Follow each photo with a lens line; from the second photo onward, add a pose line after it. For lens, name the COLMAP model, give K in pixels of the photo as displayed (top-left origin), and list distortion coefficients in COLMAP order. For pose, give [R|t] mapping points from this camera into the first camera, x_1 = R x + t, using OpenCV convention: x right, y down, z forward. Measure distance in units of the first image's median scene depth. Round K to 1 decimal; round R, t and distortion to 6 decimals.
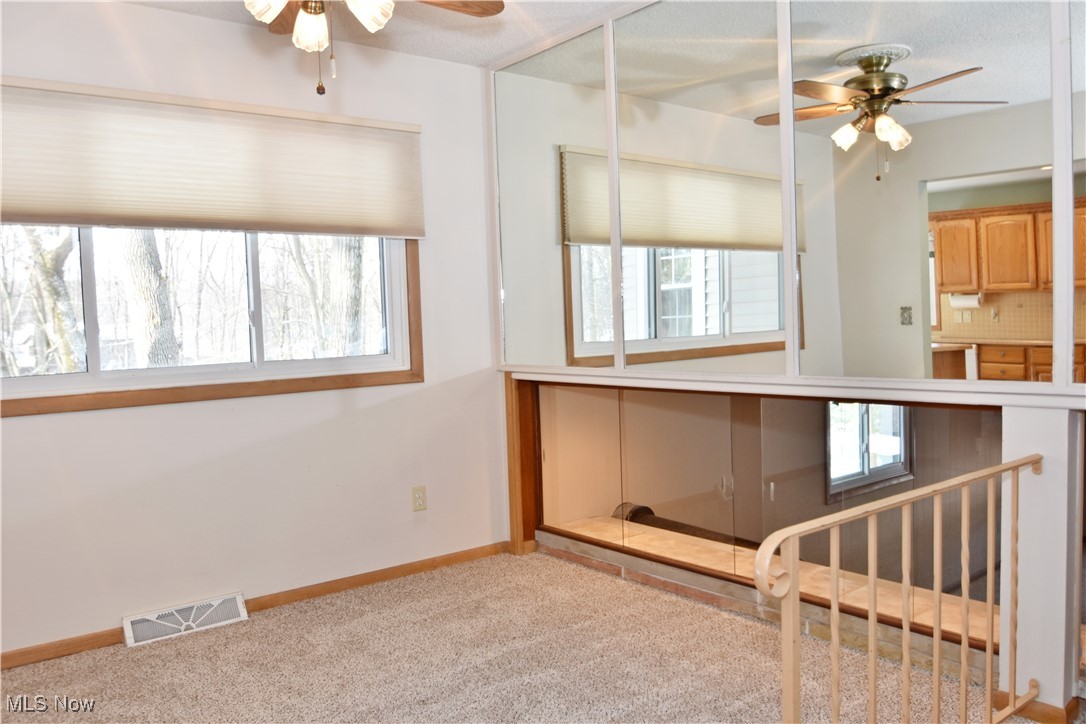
lens RADIAL K [[847.6, 0, 546.4], [0, 847.6, 364.9], [0, 0, 1]] dist [-0.060045, 0.011945]
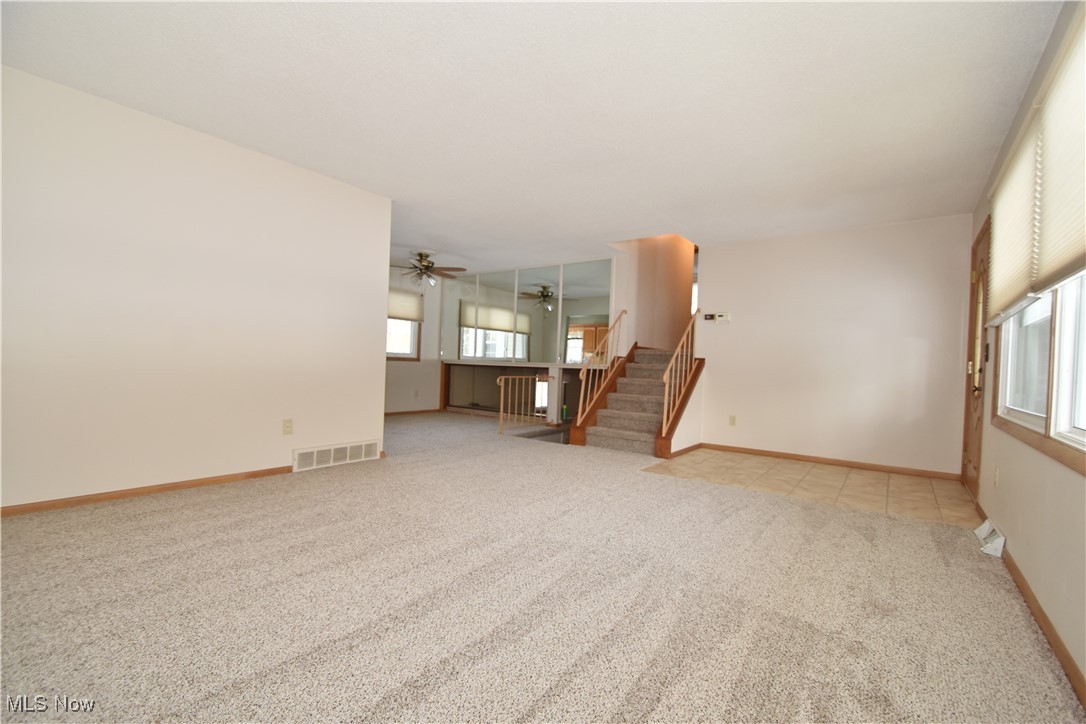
lens RADIAL K [[478.1, 0, 541.0], [0, 478.1, 363.6], [0, 0, 1]] dist [0.002570, 0.000150]
pose [[0.966963, 0.071867, 0.244576, -0.151422], [-0.058844, 0.996453, -0.060155, 0.129265], [-0.248032, 0.043776, 0.967762, -1.184254]]
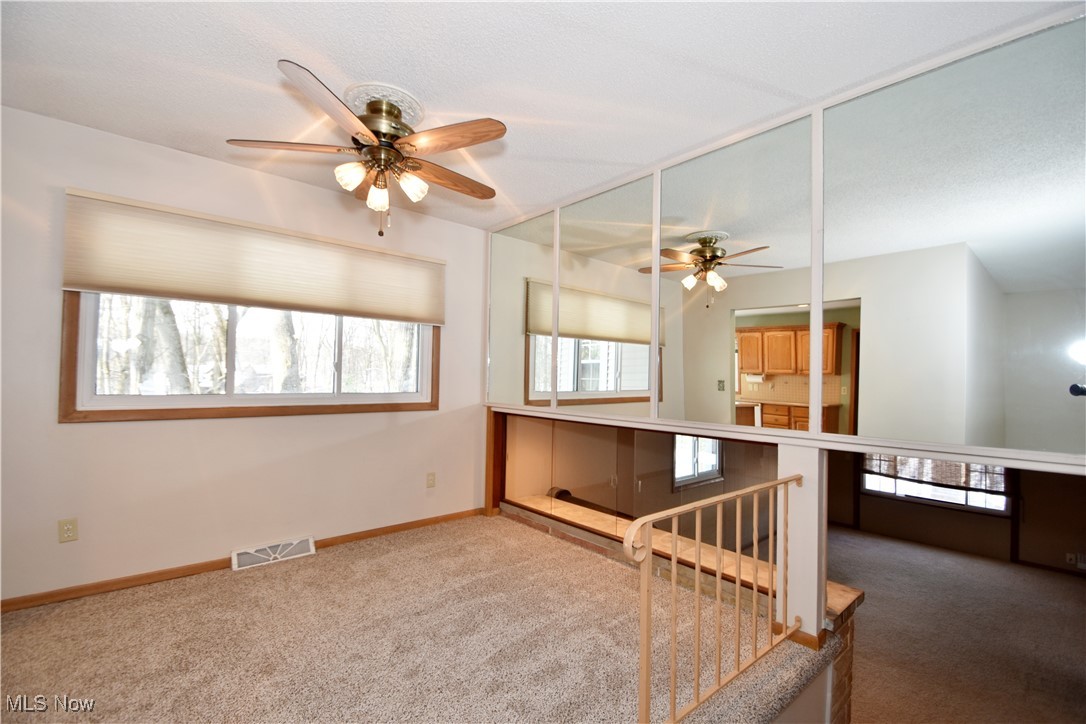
lens RADIAL K [[478.1, 0, 541.0], [0, 478.1, 363.6], [0, 0, 1]] dist [0.002570, 0.000150]
pose [[0.997539, 0.055047, 0.043421, 0.013238], [-0.051376, 0.995344, -0.081559, -0.004707], [-0.047708, 0.079127, 0.995722, 0.032689]]
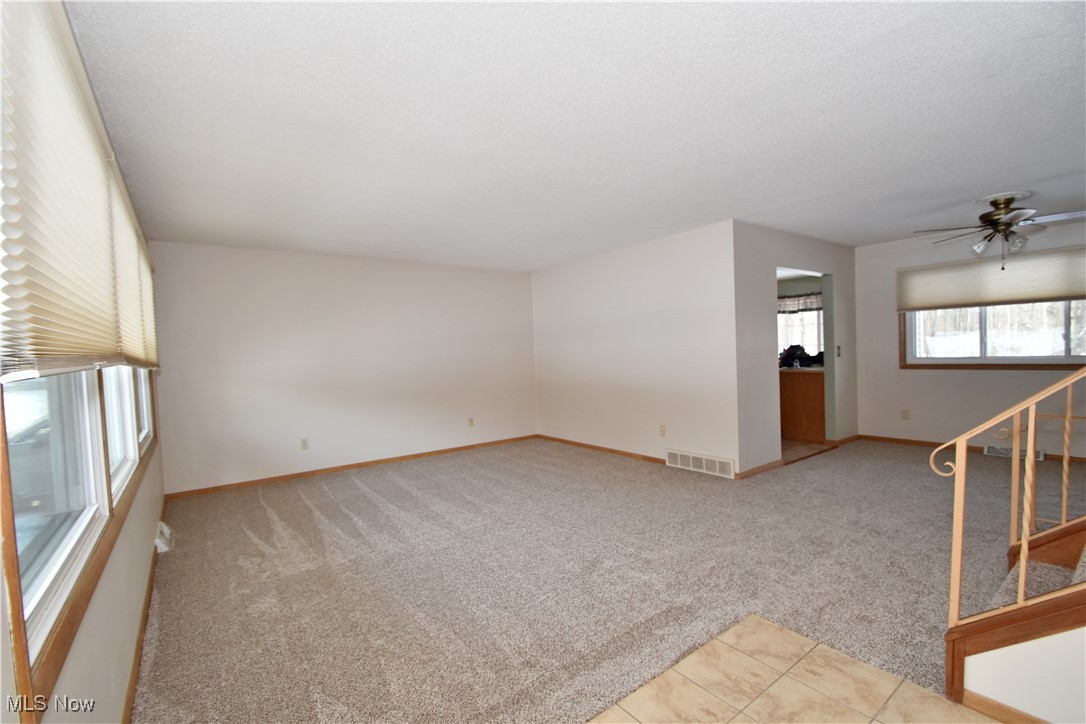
lens RADIAL K [[478.1, 0, 541.0], [0, 478.1, 363.6], [0, 0, 1]] dist [0.002570, 0.000150]
pose [[-0.043588, 0.065378, -0.996908, 0.968292], [-0.013699, 0.997724, 0.066031, -0.047012], [0.998956, 0.016535, -0.042593, -0.370562]]
